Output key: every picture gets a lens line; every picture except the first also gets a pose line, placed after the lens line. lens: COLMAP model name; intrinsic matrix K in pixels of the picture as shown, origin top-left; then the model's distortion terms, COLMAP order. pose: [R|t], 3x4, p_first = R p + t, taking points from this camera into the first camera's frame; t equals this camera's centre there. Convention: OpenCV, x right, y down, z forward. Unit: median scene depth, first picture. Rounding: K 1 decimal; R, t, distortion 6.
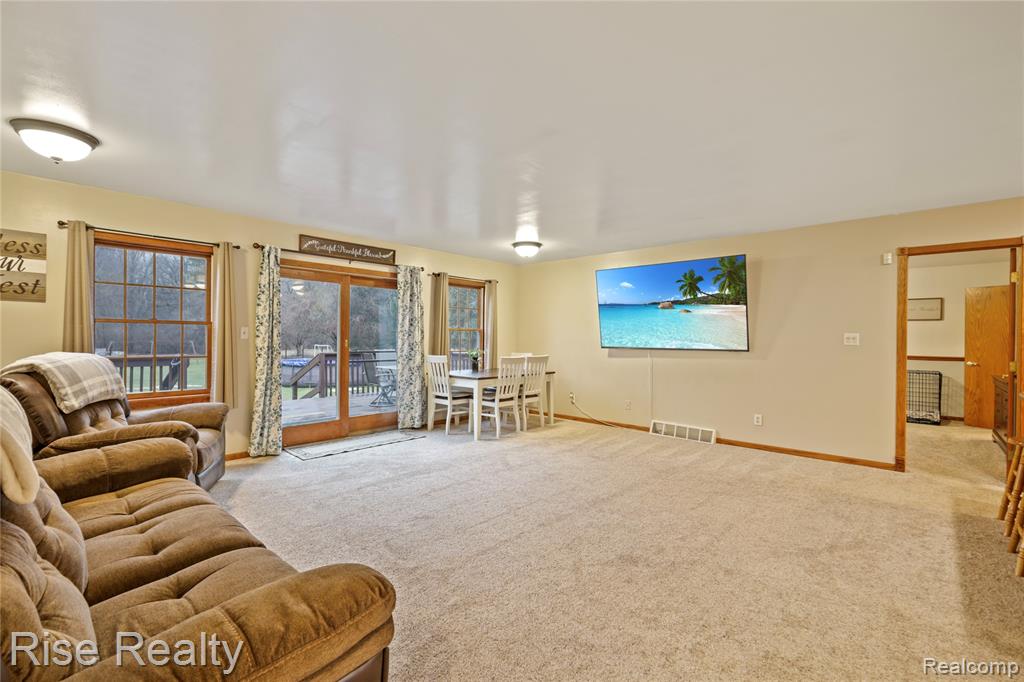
lens RADIAL K [[445.3, 0, 519.8], [0, 445.3, 346.4], [0, 0, 1]] dist [0.003595, -0.001472]
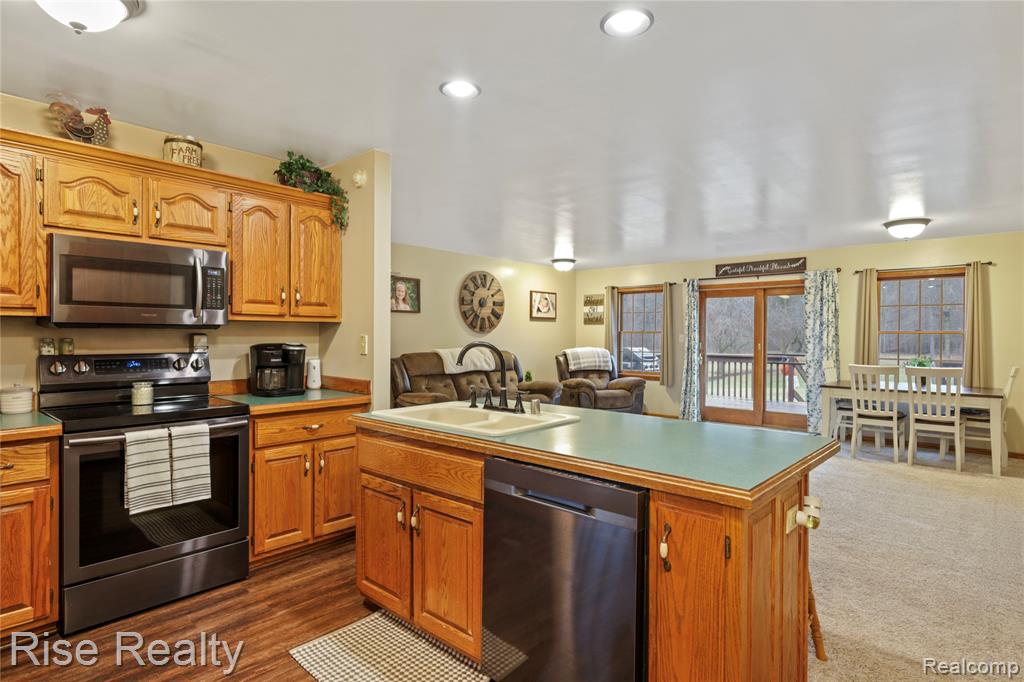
lens RADIAL K [[543.4, 0, 512.8], [0, 543.4, 339.2], [0, 0, 1]] dist [-0.005963, 0.001009]
pose [[0.008537, -0.001077, -0.999963, 1.052434], [-0.024408, 0.999701, -0.001285, -0.008946], [0.999666, 0.024418, 0.008508, 0.346450]]
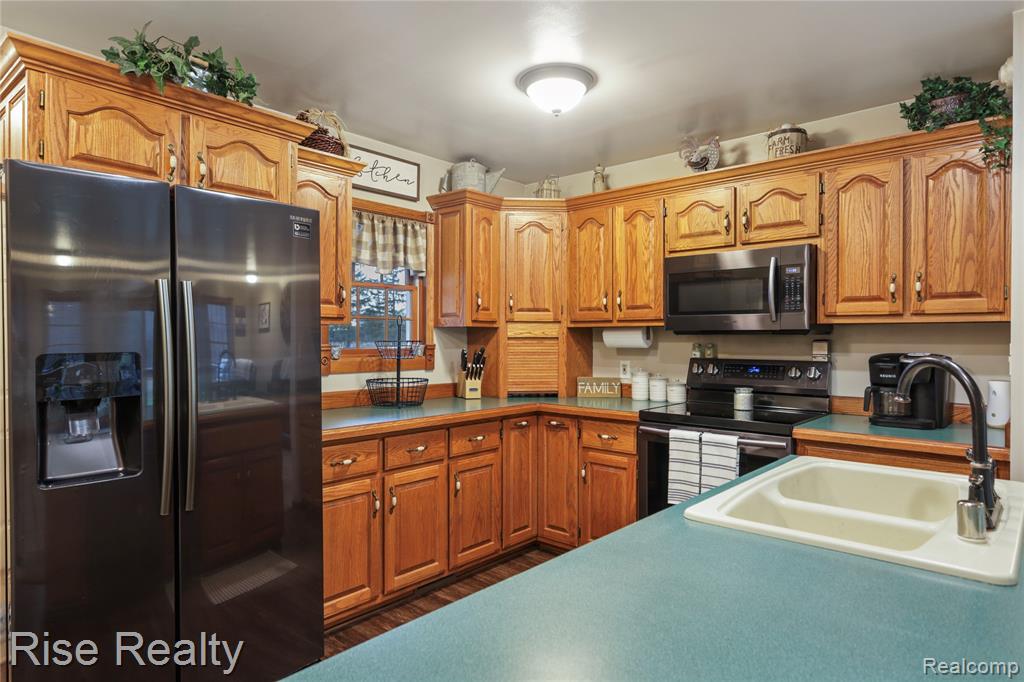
lens RADIAL K [[586.6, 0, 509.9], [0, 586.6, 338.4], [0, 0, 1]] dist [-0.002455, -0.002198]
pose [[-0.999880, -0.010998, -0.010916, 0.751256], [-0.011235, 0.999698, 0.021841, -0.017941], [0.010672, 0.021961, -0.999702, 0.572245]]
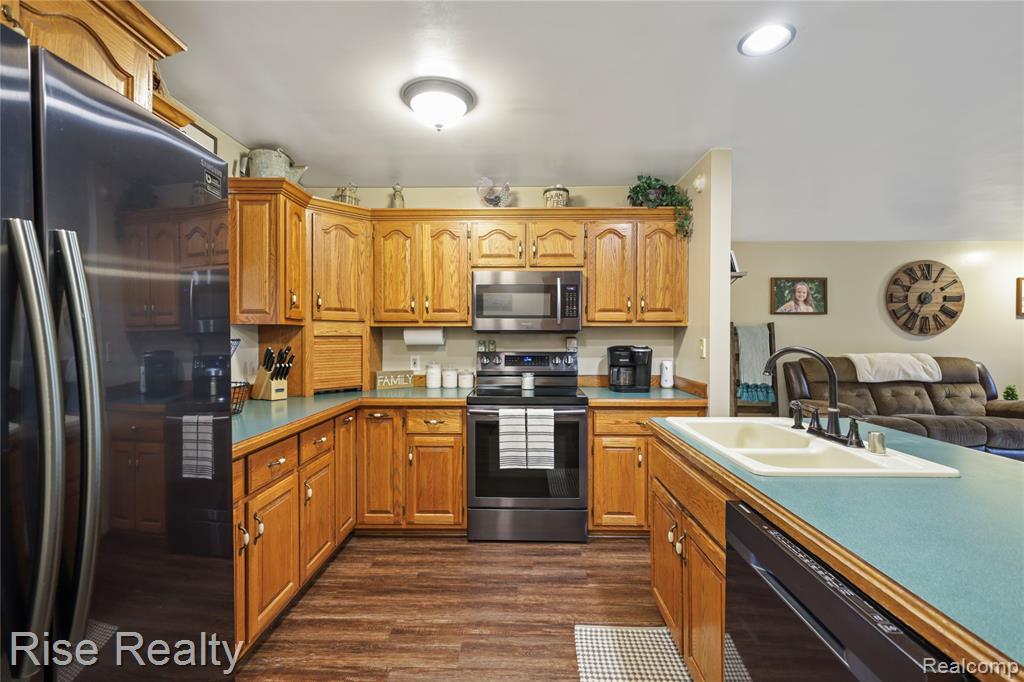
lens RADIAL K [[445.3, 0, 511.6], [0, 445.3, 339.3], [0, 0, 1]] dist [0.003595, -0.001472]
pose [[-0.755986, -0.006376, -0.654557, 0.924373], [-0.021091, 0.999671, 0.014622, -0.012176], [0.654248, 0.024860, -0.755871, 0.427831]]
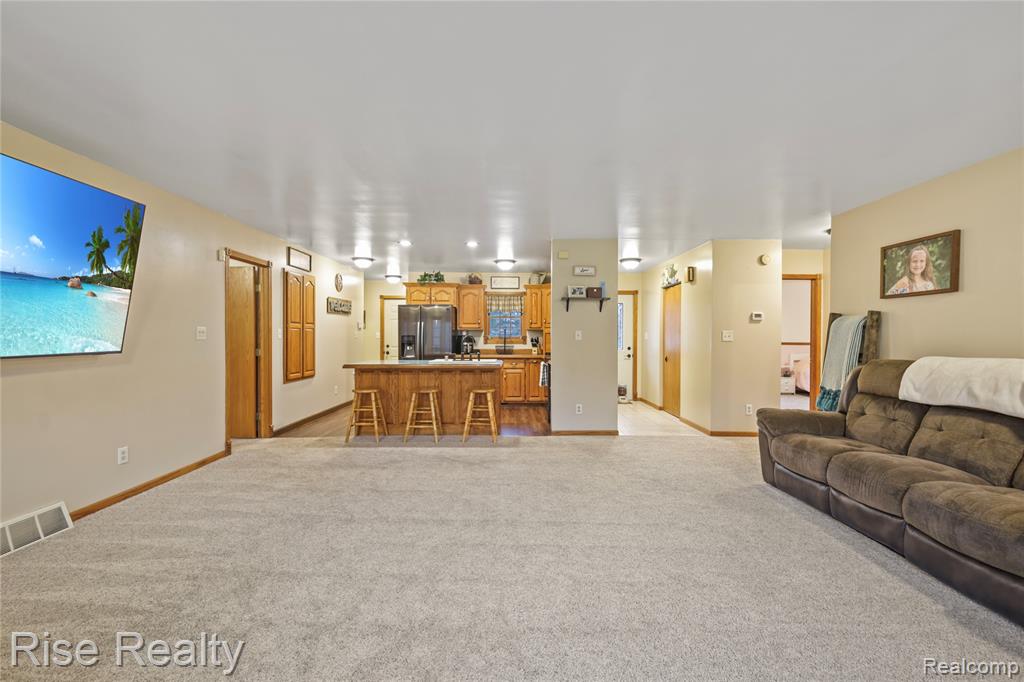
lens RADIAL K [[445.3, 0, 509.3], [0, 445.3, 339.9], [0, 0, 1]] dist [0.003595, -0.001472]
pose [[-0.671539, -0.017260, 0.740769, -0.325544], [0.003003, 0.999657, 0.026015, -0.020768], [-0.740964, 0.019695, -0.671256, 0.984923]]
